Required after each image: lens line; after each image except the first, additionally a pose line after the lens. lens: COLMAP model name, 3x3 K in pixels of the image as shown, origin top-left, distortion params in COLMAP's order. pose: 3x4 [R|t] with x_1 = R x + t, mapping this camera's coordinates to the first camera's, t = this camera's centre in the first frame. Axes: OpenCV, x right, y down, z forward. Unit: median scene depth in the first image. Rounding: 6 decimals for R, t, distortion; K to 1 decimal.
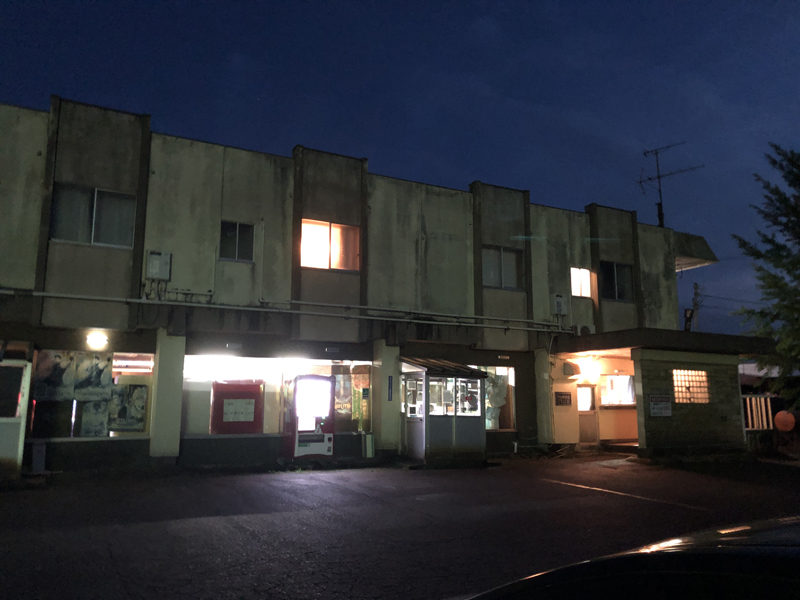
lens RADIAL K [[645.4, 0, 395.3], [0, 645.4, 299.0], [0, 0, 1]] dist [0.017584, -0.039160]
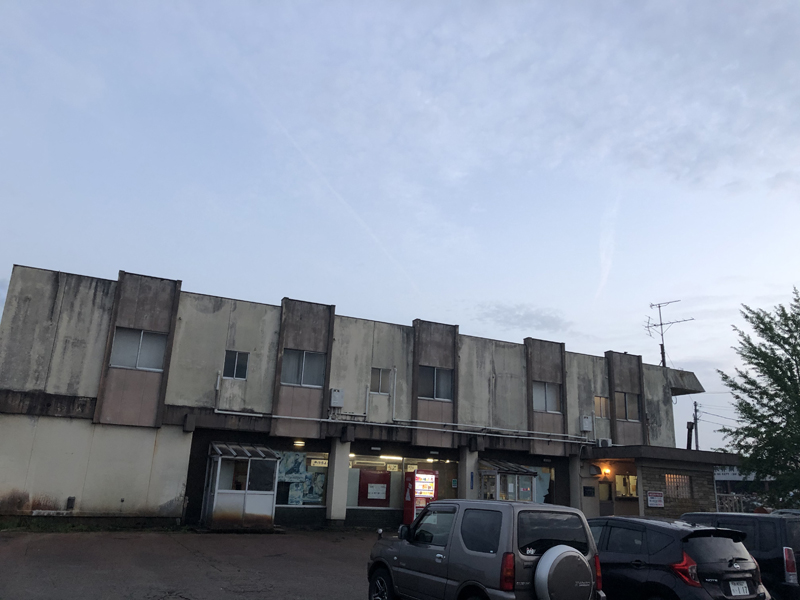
lens RADIAL K [[645.4, 0, 406.9], [0, 645.4, 299.0], [0, 0, 1]] dist [0.017584, -0.039160]
pose [[0.999117, 0.029118, -0.030280, -0.111443], [-0.032662, 0.991742, -0.124018, -0.077719], [0.026419, 0.124897, 0.991818, -0.482804]]
